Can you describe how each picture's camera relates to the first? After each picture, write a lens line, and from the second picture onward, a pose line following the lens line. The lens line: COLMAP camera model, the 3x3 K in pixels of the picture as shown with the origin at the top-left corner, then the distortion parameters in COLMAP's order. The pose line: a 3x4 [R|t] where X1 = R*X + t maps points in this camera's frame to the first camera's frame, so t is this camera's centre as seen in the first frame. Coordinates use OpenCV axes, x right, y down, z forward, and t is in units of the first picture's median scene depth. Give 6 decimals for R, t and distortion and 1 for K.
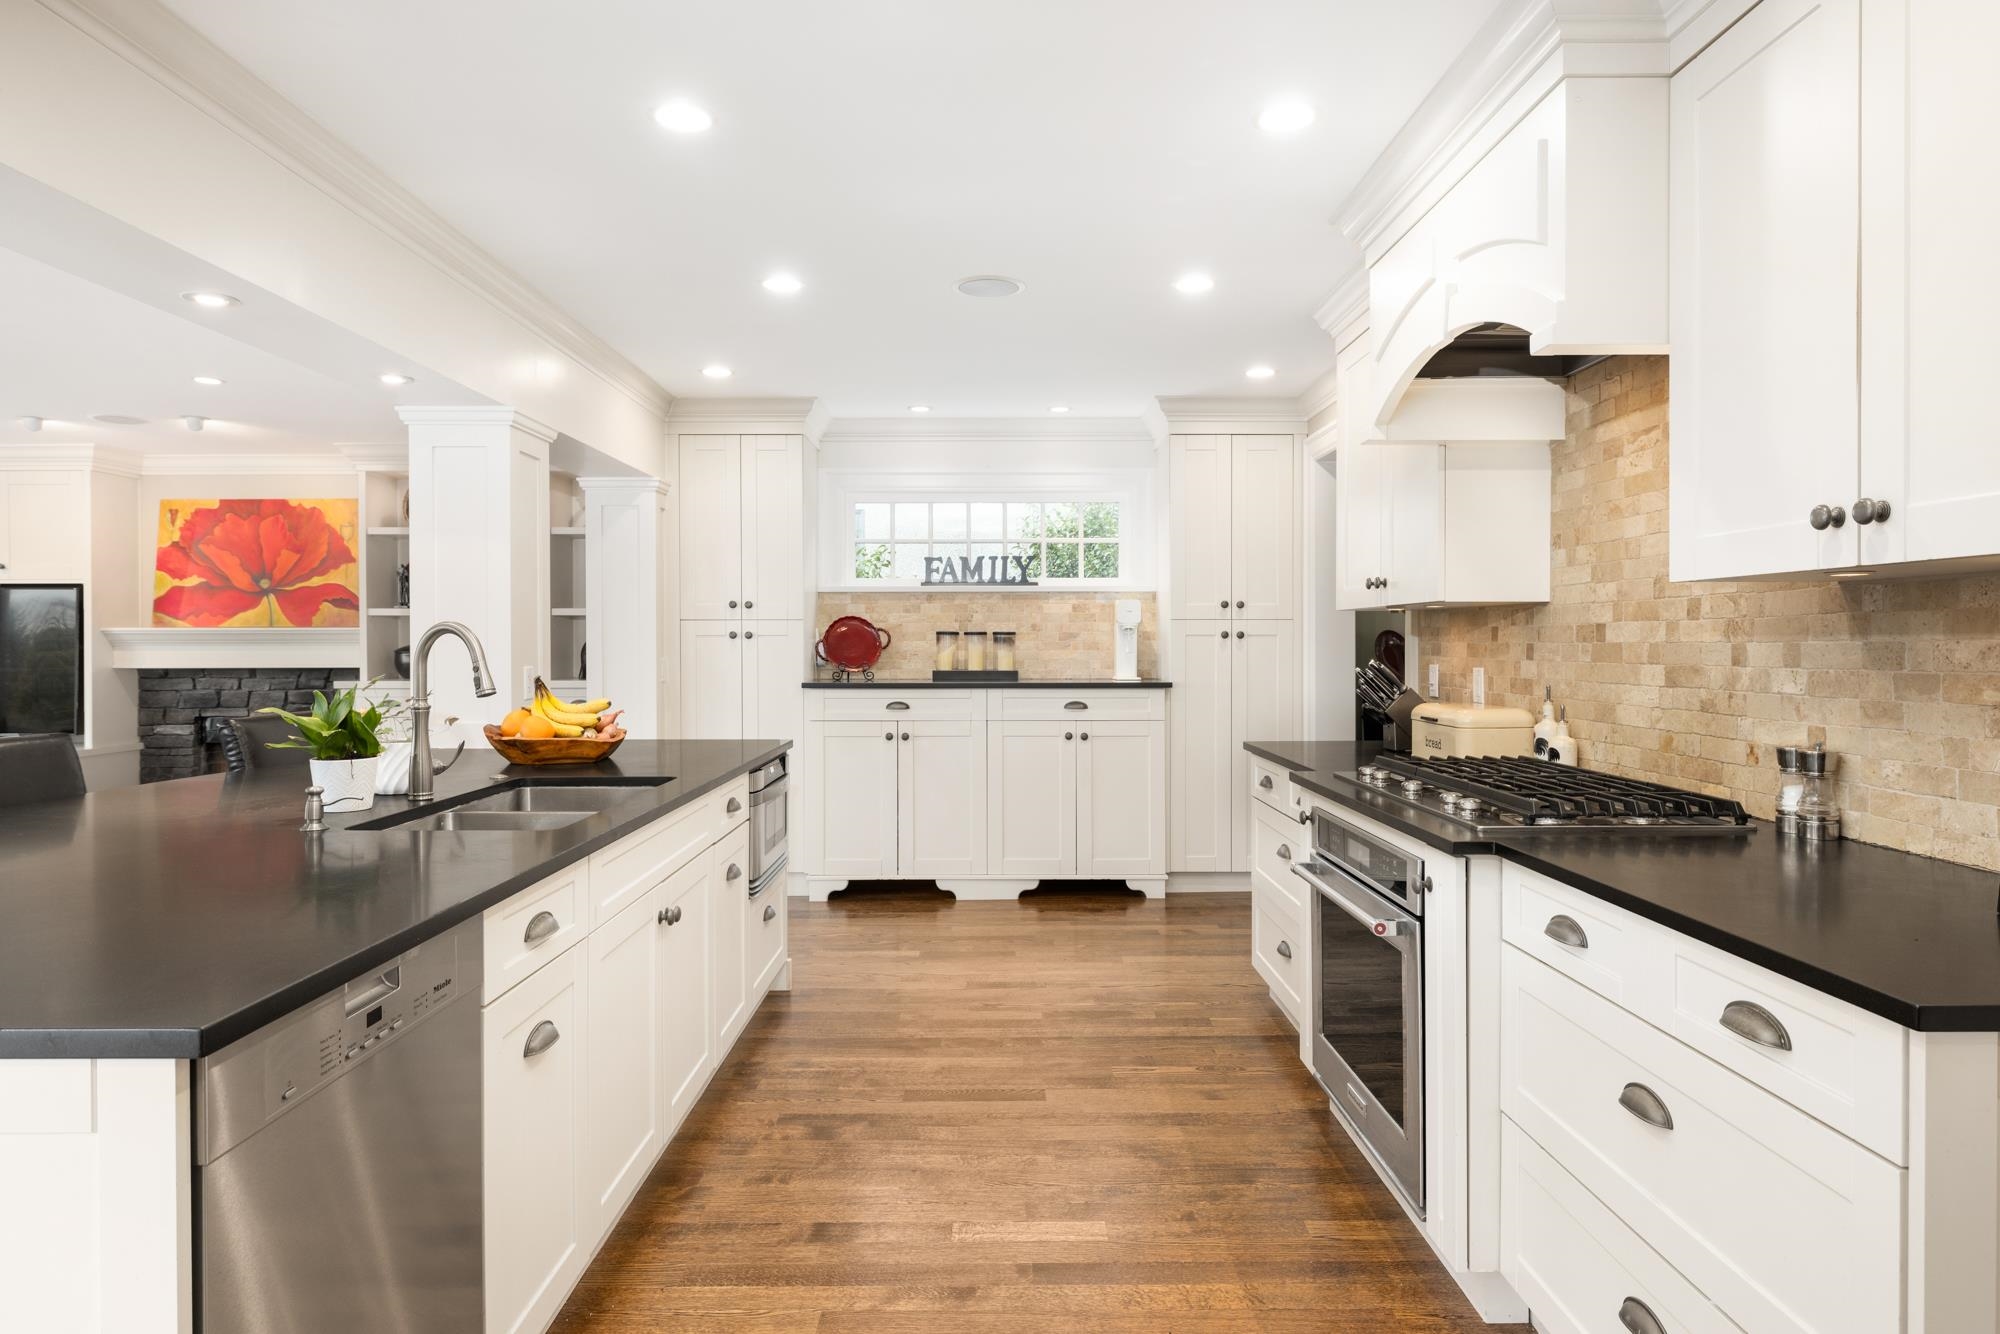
lens RADIAL K [[1175.9, 0, 999.6], [0, 1175.9, 659.7], [0, 0, 1]] dist [-0.003768, -0.000963]
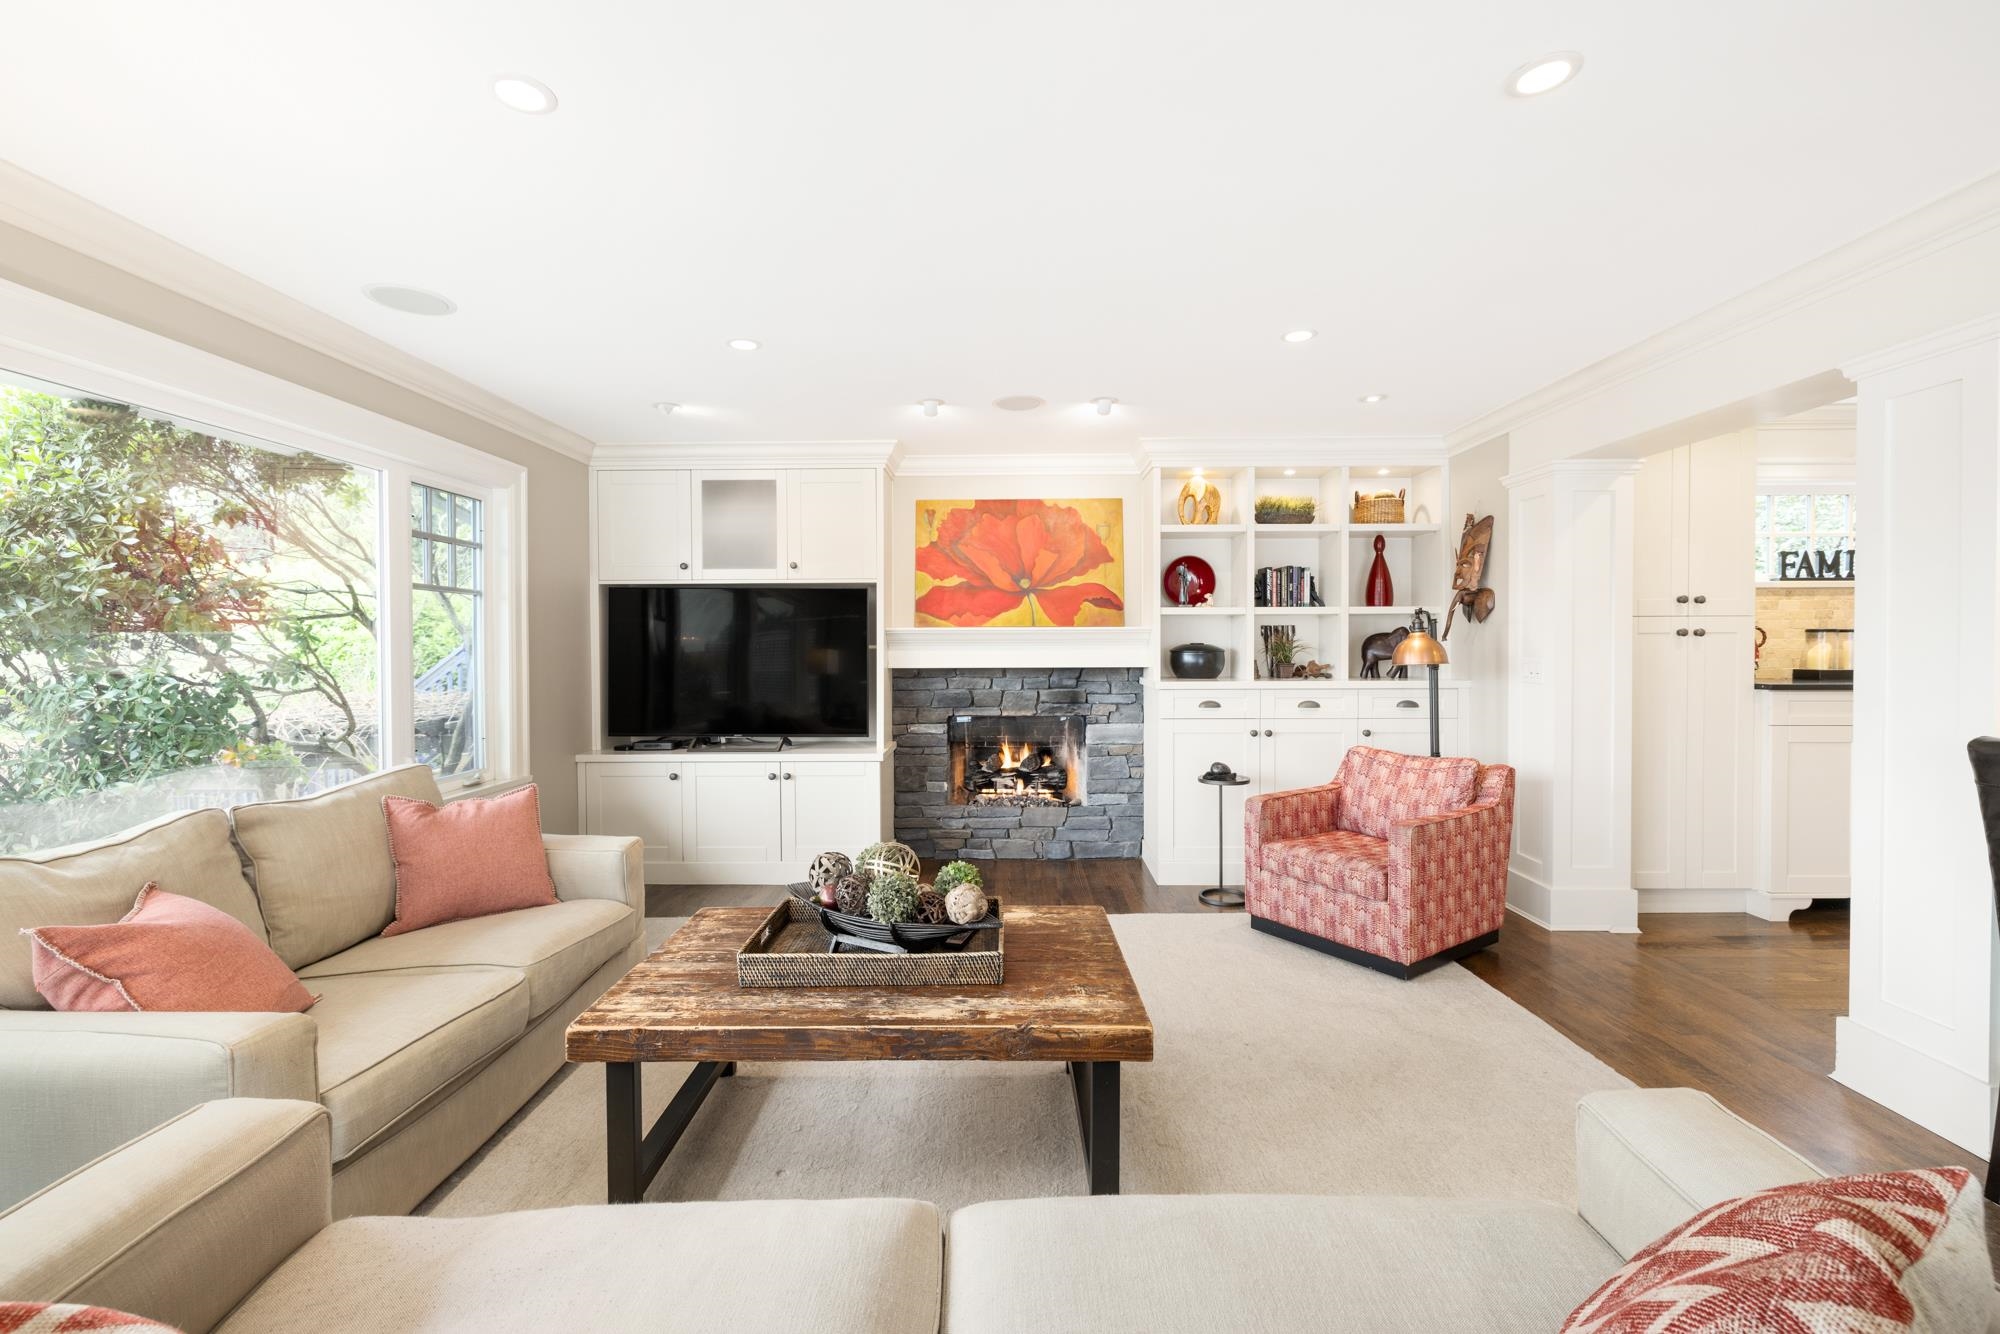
lens RADIAL K [[839.2, 0, 999.8], [0, 839.2, 656.9], [0, 0, 1]] dist [0.000901, 0.000019]
pose [[0.999939, -0.002867, -0.010698, -0.638990], [0.002961, 0.999958, 0.008711, -0.008350], [0.010673, -0.008742, 0.999905, 0.282326]]
